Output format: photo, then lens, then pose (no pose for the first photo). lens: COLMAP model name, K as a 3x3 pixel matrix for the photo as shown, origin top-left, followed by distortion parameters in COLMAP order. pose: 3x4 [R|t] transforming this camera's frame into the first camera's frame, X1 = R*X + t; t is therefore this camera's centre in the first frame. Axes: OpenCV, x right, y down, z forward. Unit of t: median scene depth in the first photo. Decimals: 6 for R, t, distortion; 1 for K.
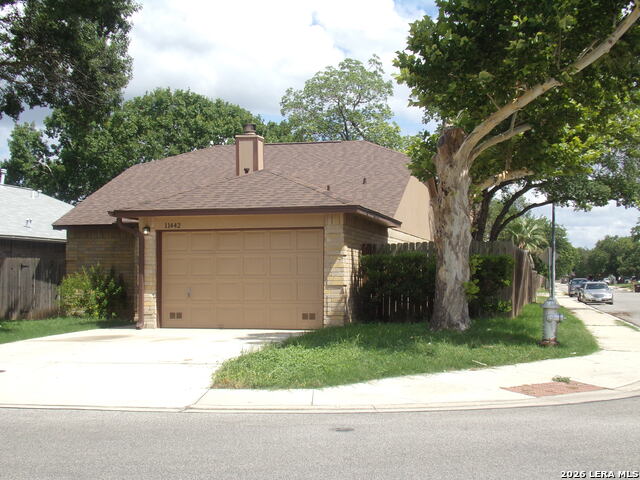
lens RADIAL K [[243.1, 0, 320.0], [0, 243.1, 240.0], [0, 0, 1]] dist [-0.006880, -0.000181]
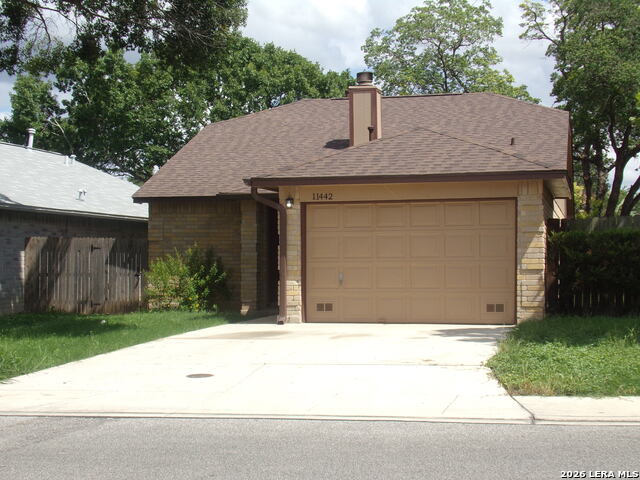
lens RADIAL K [[297.3, 0, 320.0], [0, 297.3, 218.8], [0, 0, 1]] dist [0.002290, -0.000027]
pose [[0.999956, -0.002871, -0.008935, -0.495835], [0.002904, 0.999989, 0.003784, 0.009224], [0.008924, -0.003810, 0.999953, 0.002637]]
